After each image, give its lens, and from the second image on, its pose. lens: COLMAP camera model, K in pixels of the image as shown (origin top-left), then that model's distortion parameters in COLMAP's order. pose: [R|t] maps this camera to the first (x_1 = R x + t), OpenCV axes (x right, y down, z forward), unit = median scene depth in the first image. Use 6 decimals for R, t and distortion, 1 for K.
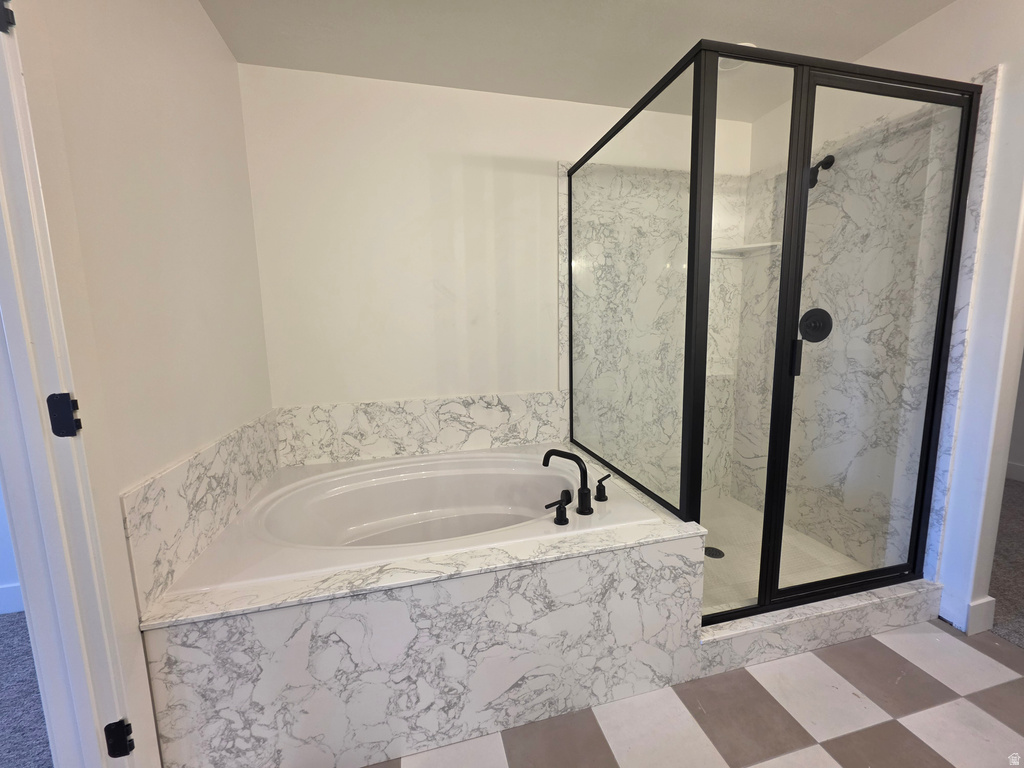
lens RADIAL K [[411.0, 0, 509.6], [0, 411.0, 382.8], [0, 0, 1]] dist [-0.003423, 0.000823]
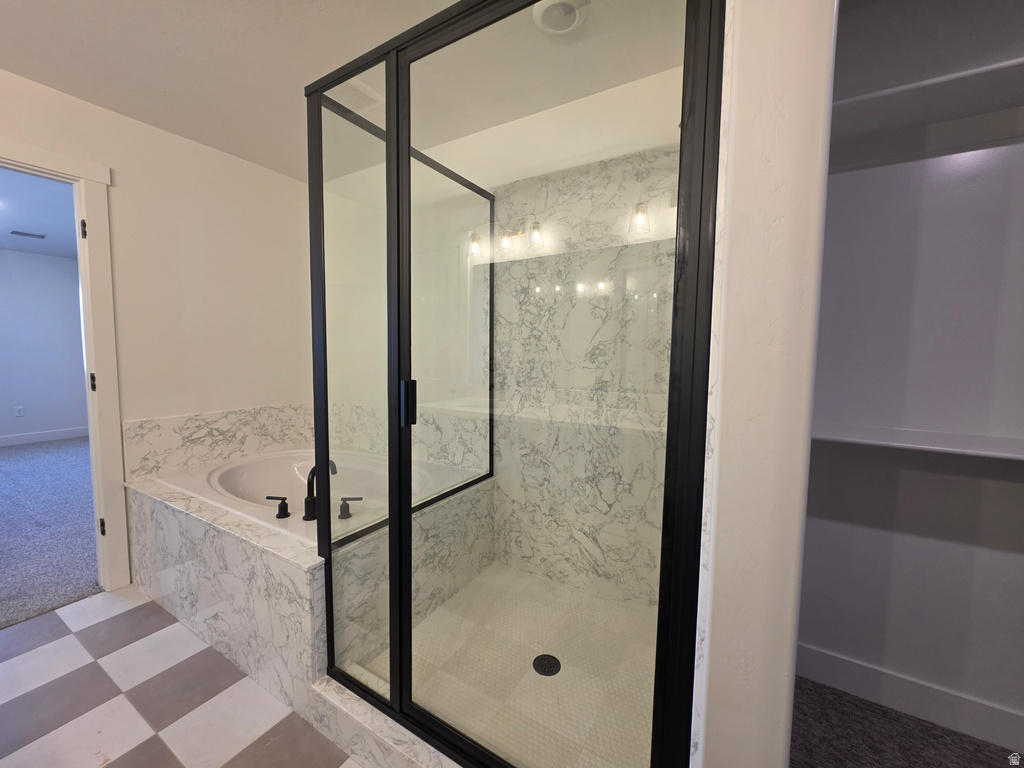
lens RADIAL K [[411.0, 0, 507.8], [0, 411.0, 382.0], [0, 0, 1]] dist [-0.003423, 0.000823]
pose [[0.701031, 0.083070, -0.708276, 0.838149], [-0.119104, 0.992881, -0.001435, -0.075283], [0.703115, 0.085364, 0.705934, 0.349993]]
